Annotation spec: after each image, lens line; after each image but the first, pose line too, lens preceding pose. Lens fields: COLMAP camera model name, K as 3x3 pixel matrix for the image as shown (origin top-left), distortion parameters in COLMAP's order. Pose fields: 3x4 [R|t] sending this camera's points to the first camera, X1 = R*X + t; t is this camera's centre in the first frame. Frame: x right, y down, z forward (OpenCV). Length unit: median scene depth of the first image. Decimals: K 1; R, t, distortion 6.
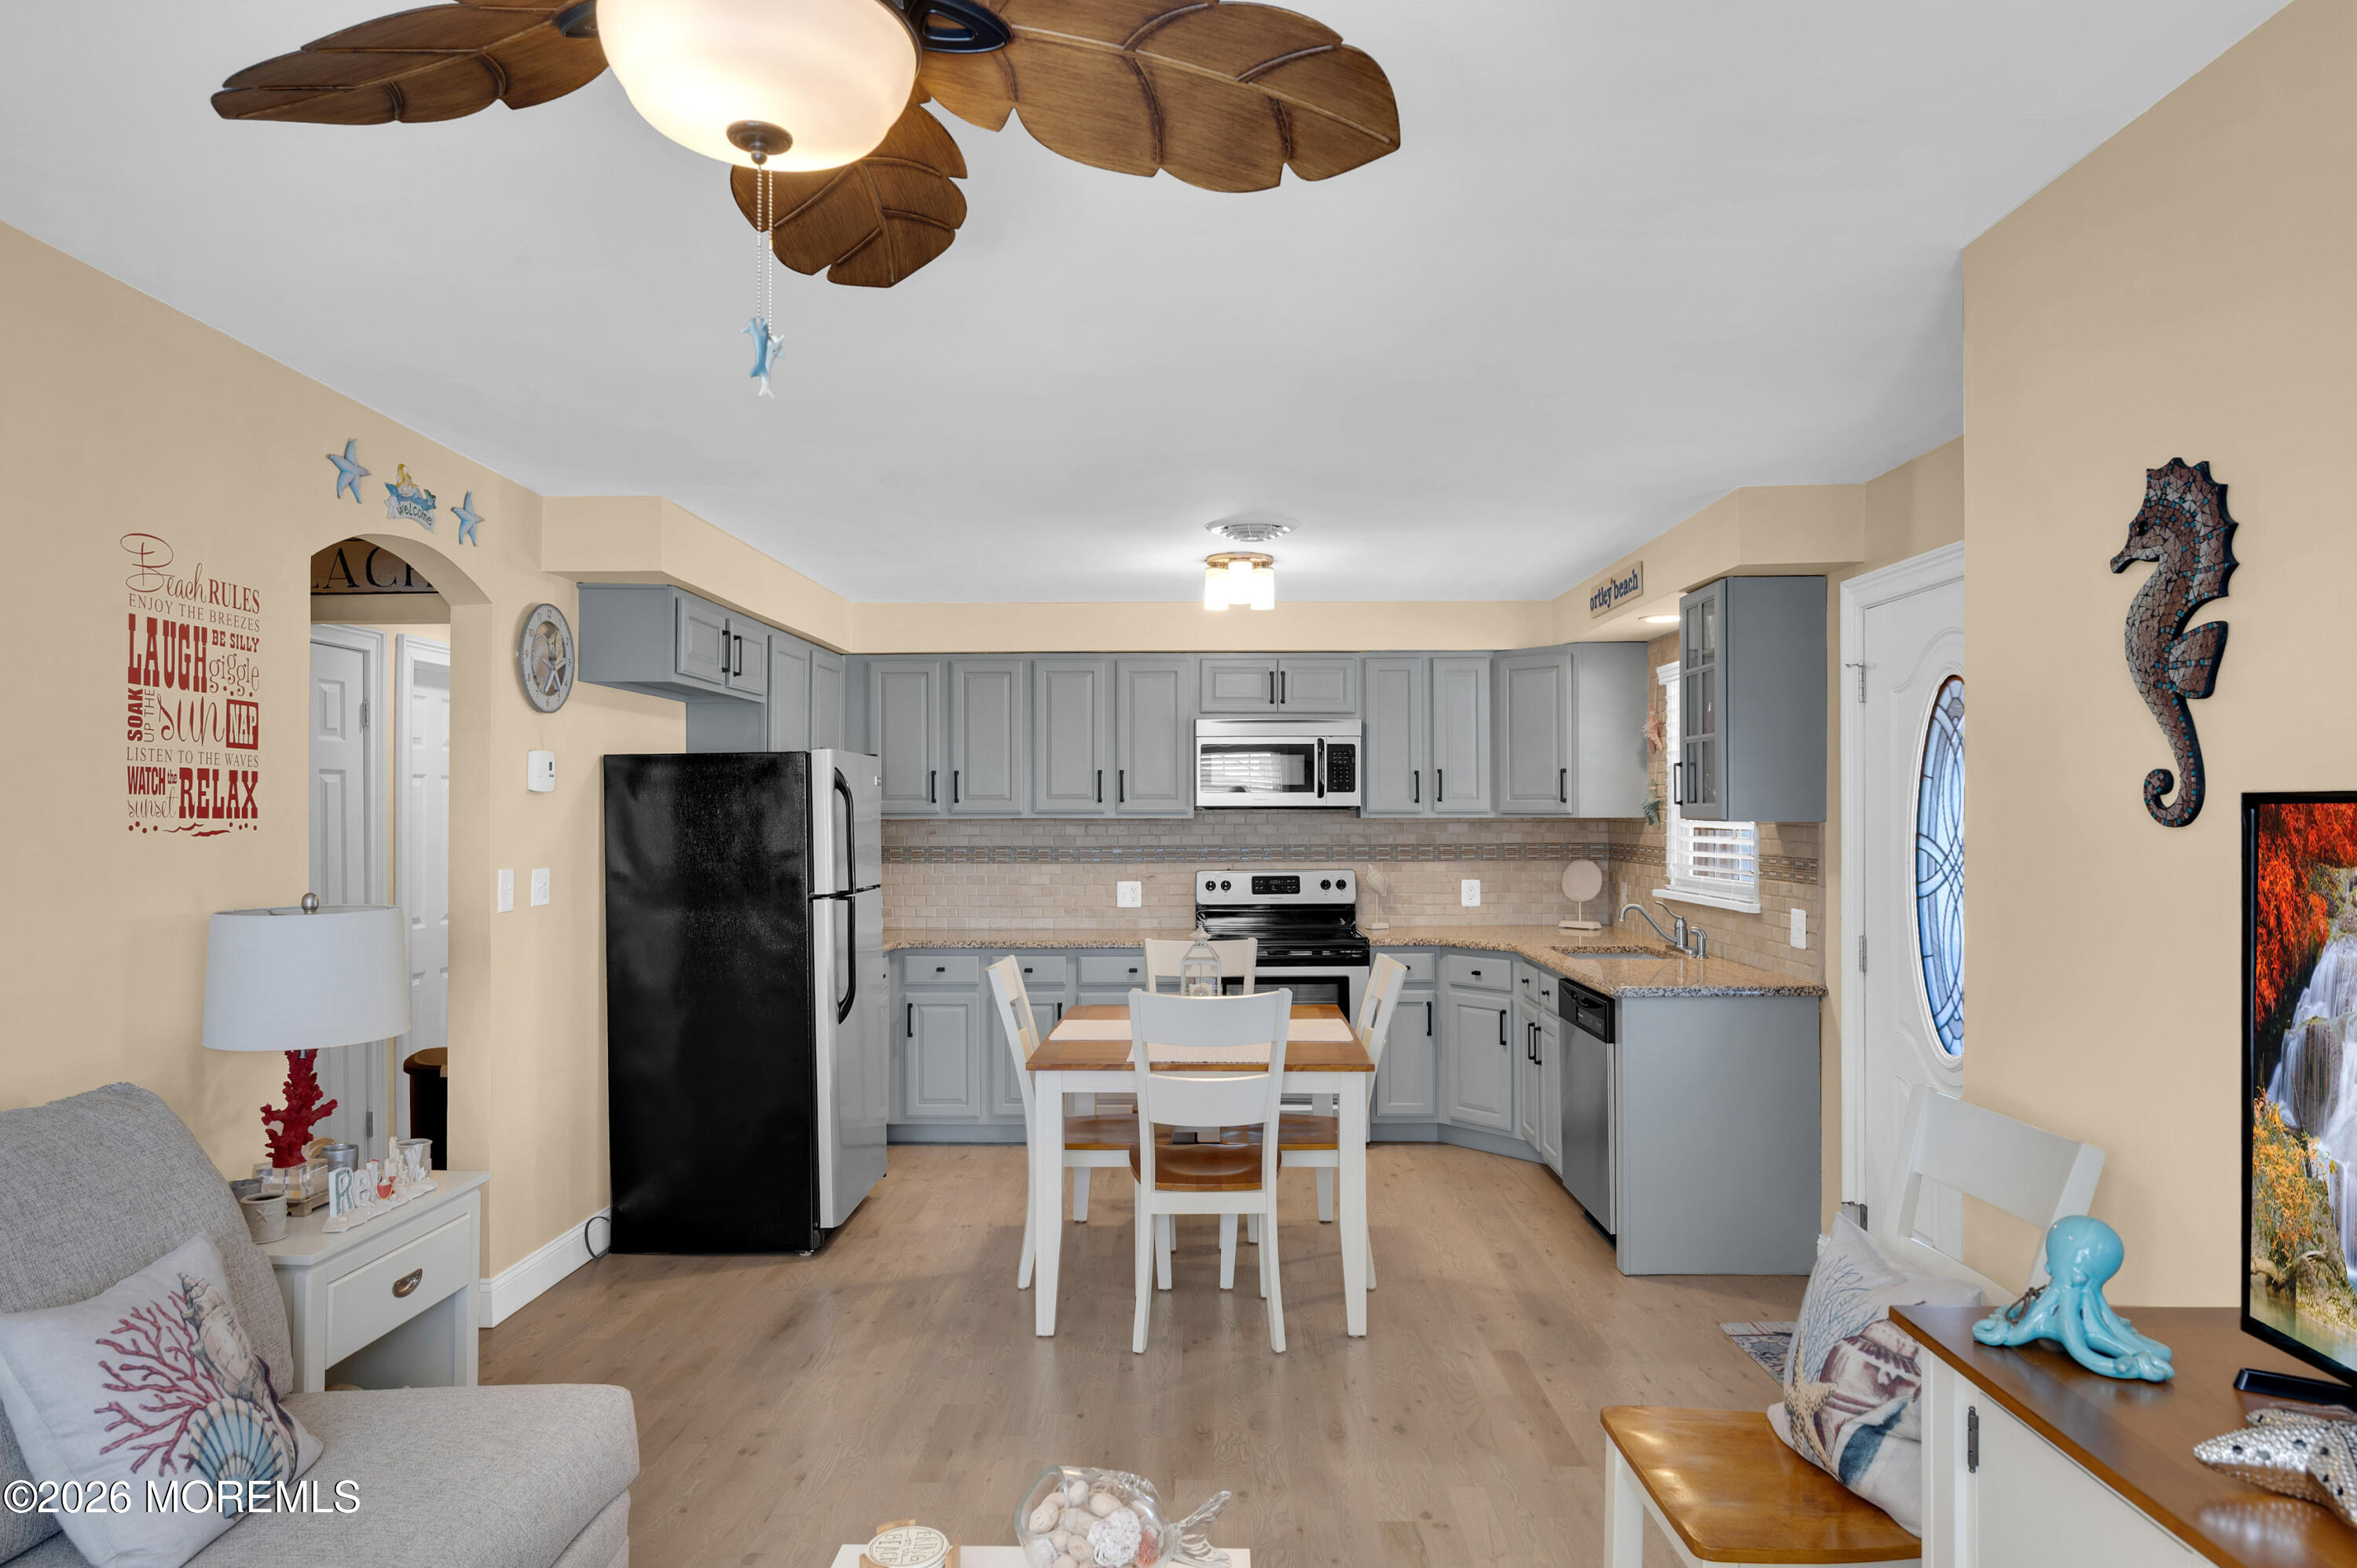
lens RADIAL K [[1392.4, 0, 1183.6], [0, 1392.4, 804.7], [0, 0, 1]] dist [0.002154, 0.000804]
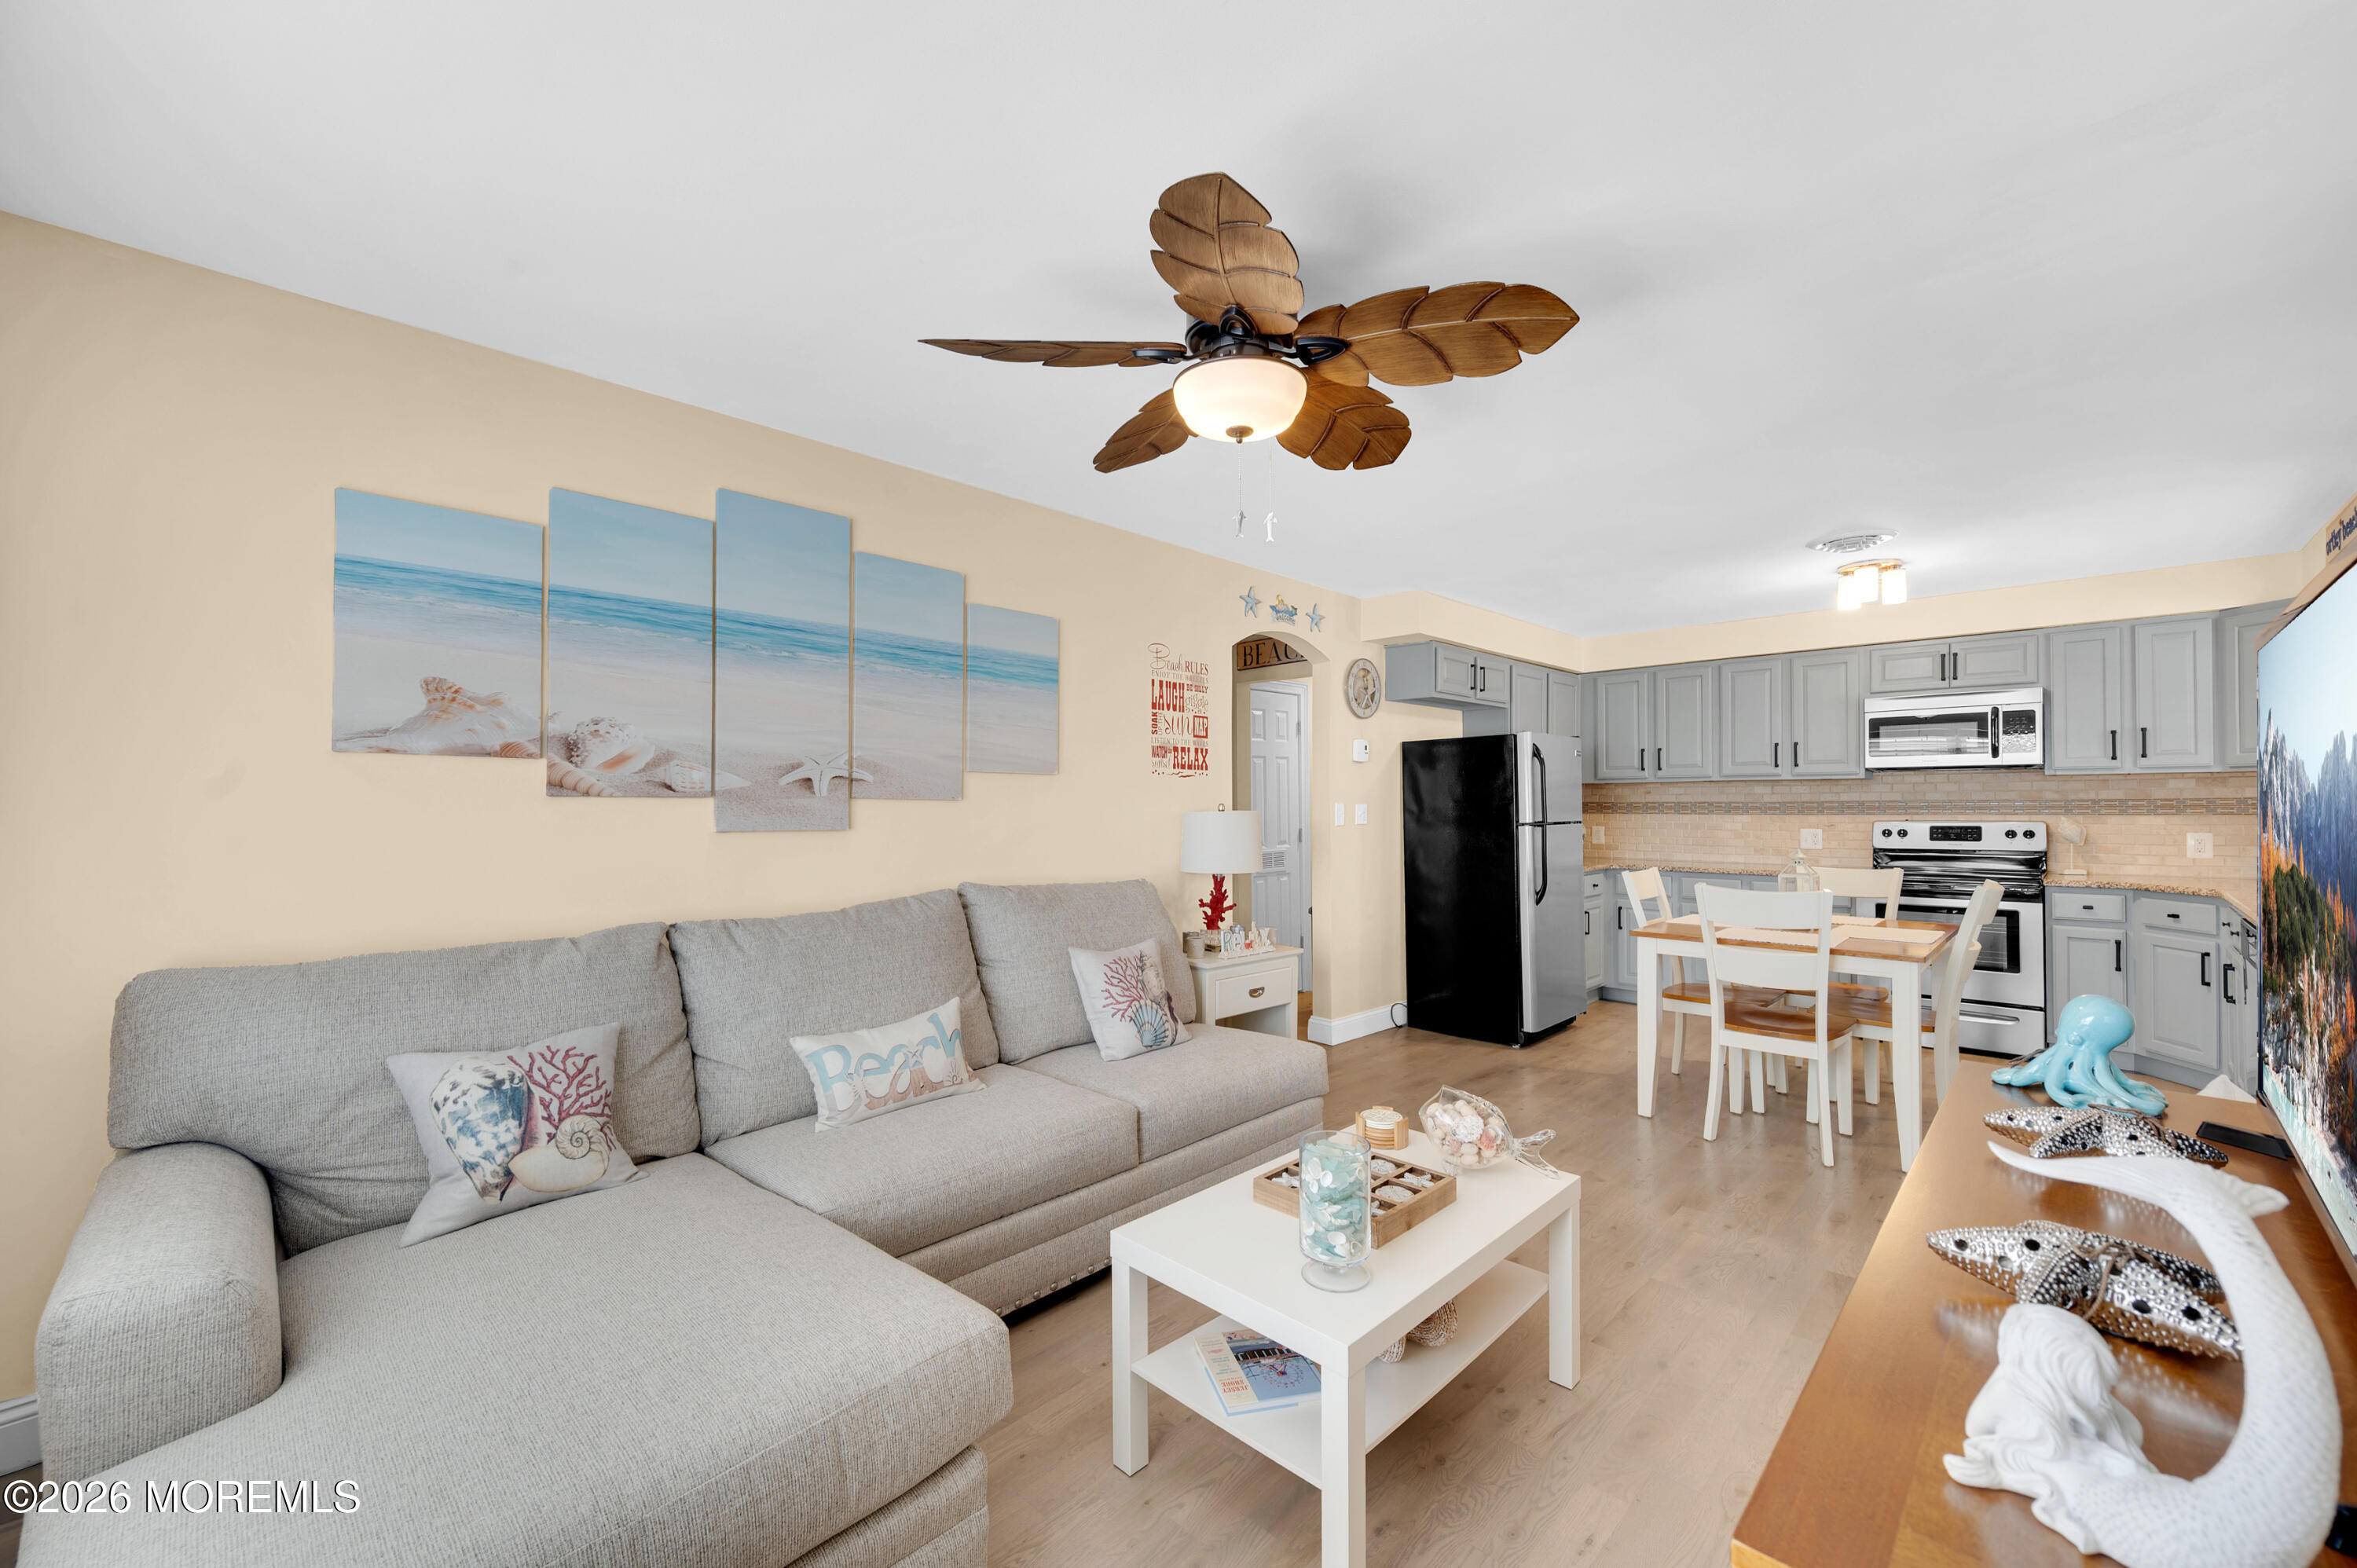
lens RADIAL K [[934.4, 0, 1175.5], [0, 934.4, 799.5], [0, 0, 1]] dist [-0.001871, 0.000087]
pose [[0.726238, -0.003844, -0.687433, 0.186057], [0.005949, 0.999982, 0.000693, 0.034268], [0.687418, -0.004593, 0.726248, -0.051680]]
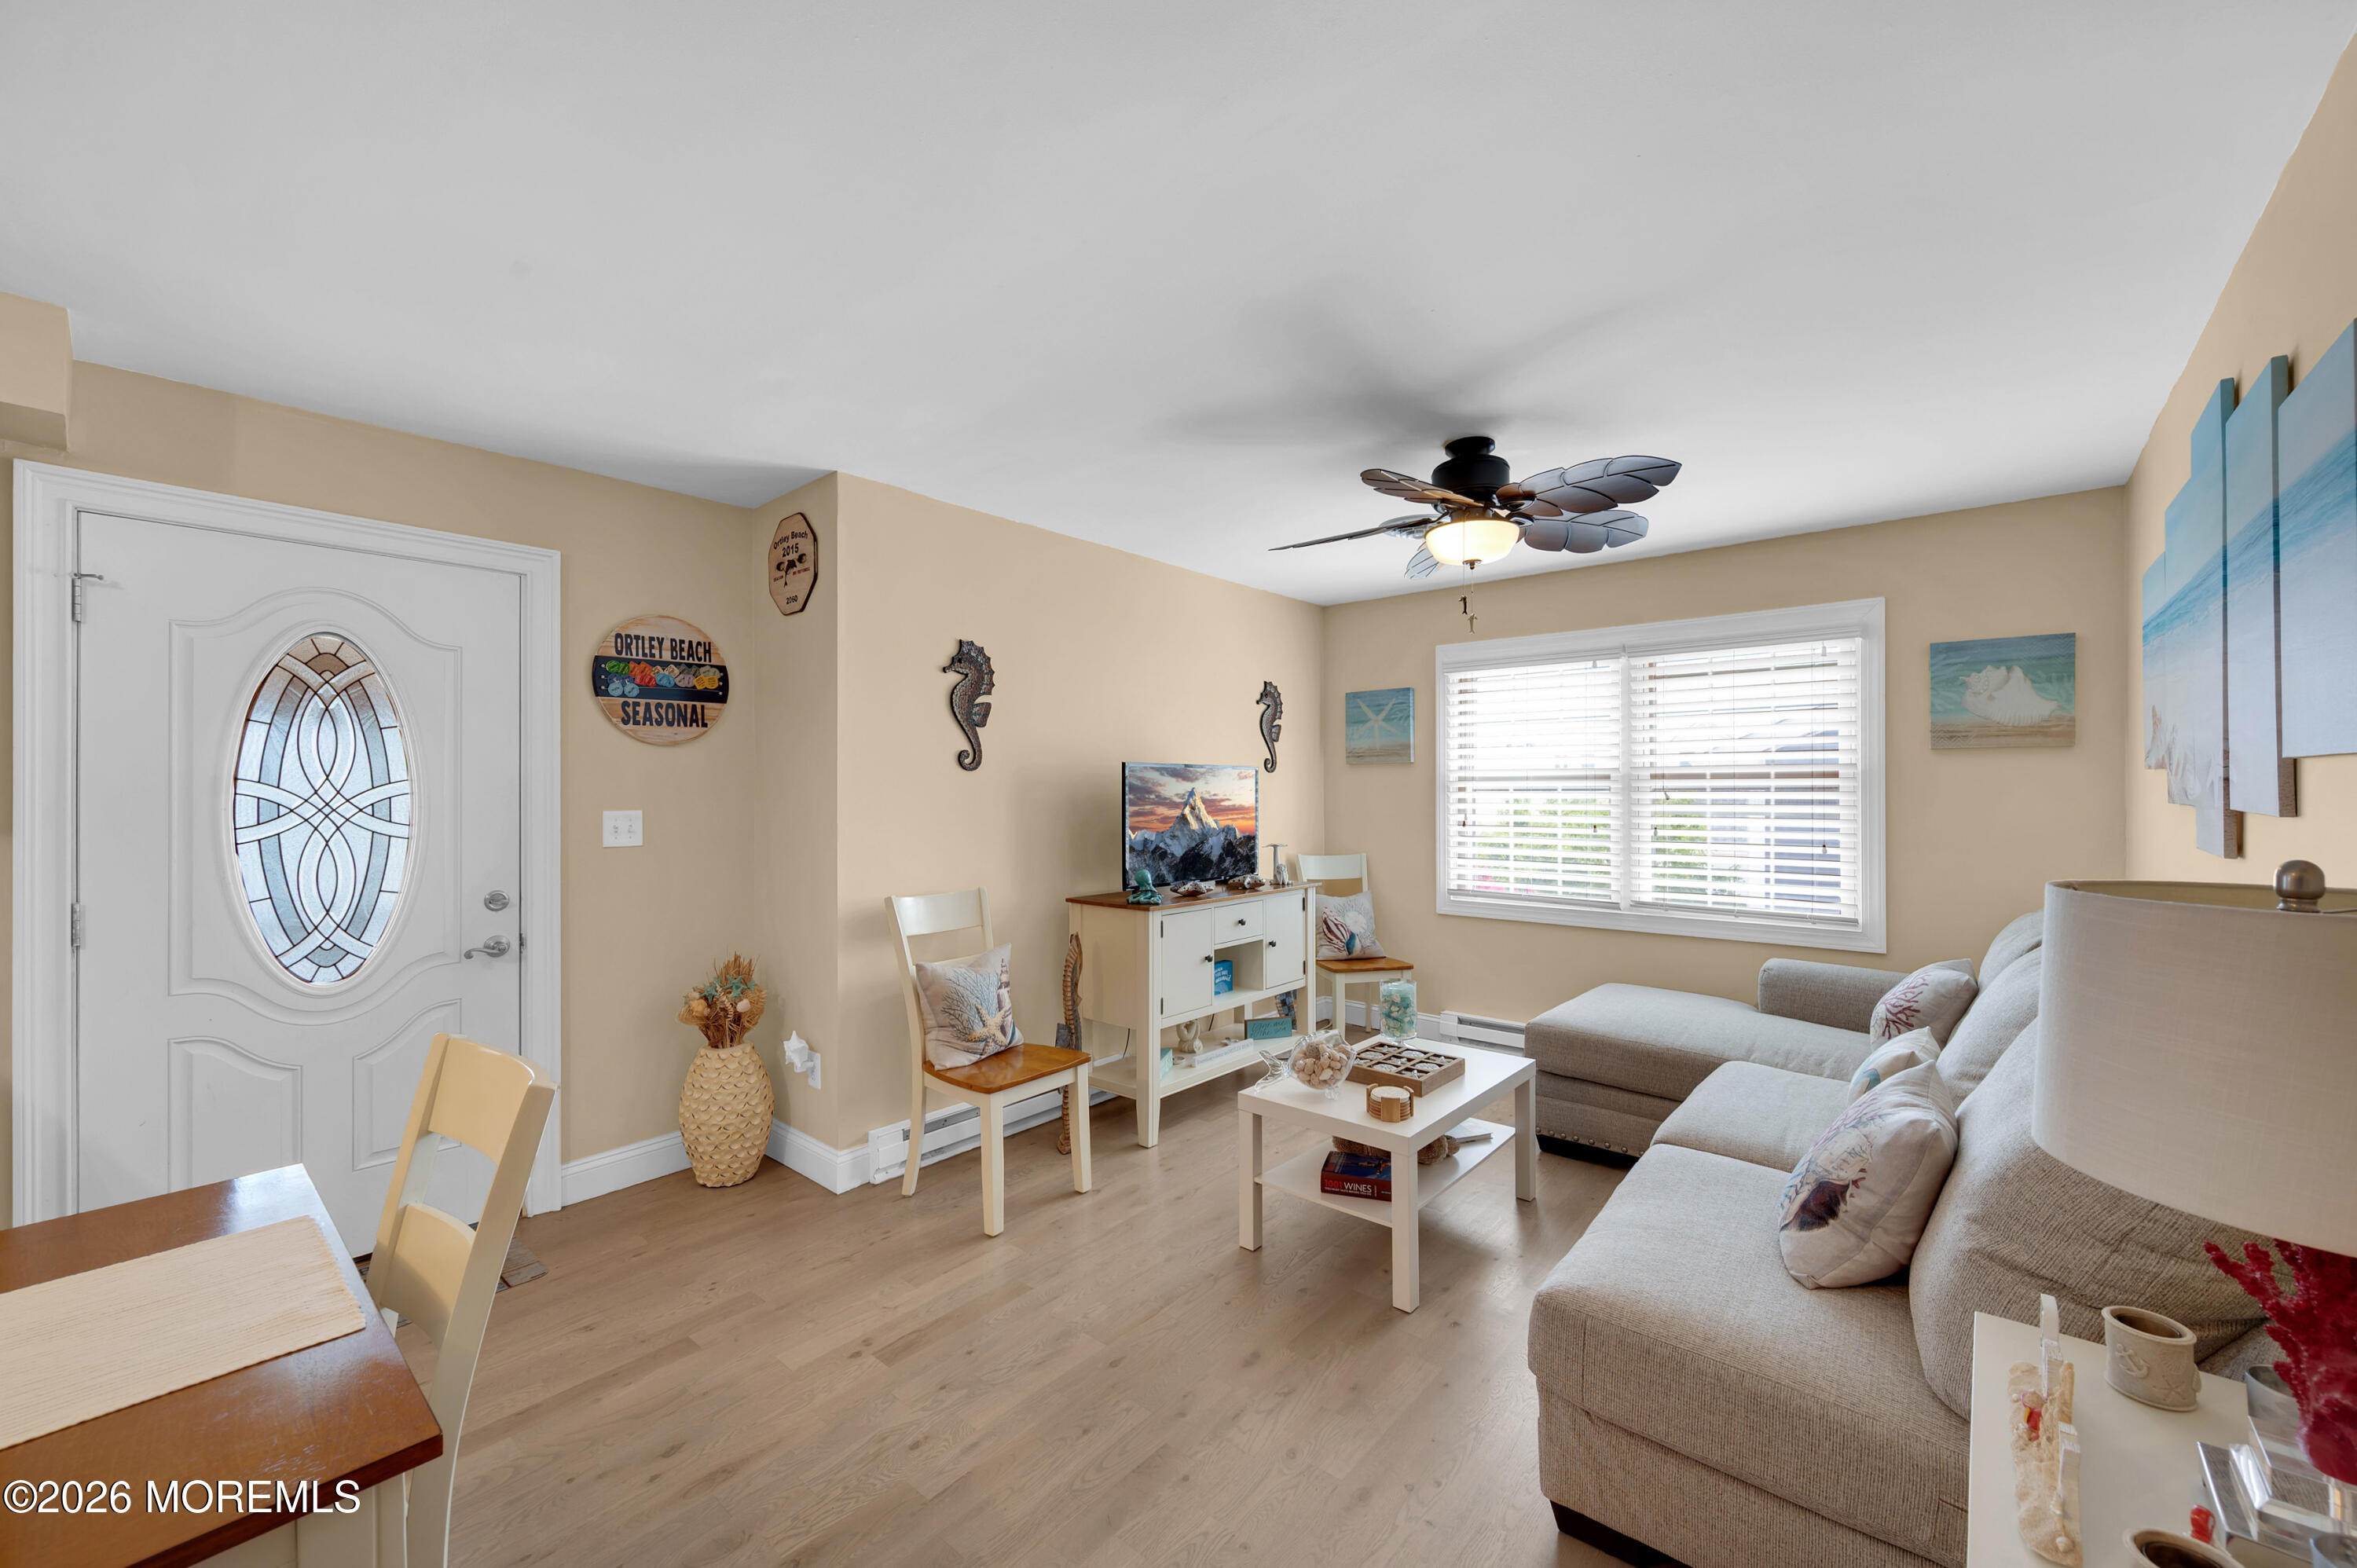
lens RADIAL K [[934.4, 0, 1177.4], [0, 934.4, 788.9], [0, 0, 1]] dist [-0.001871, 0.000087]
pose [[-0.776563, 0.001874, 0.630037, -0.327781], [-0.000808, 0.999992, -0.003969, 0.024639], [-0.630040, -0.003591, -0.776555, 0.894627]]
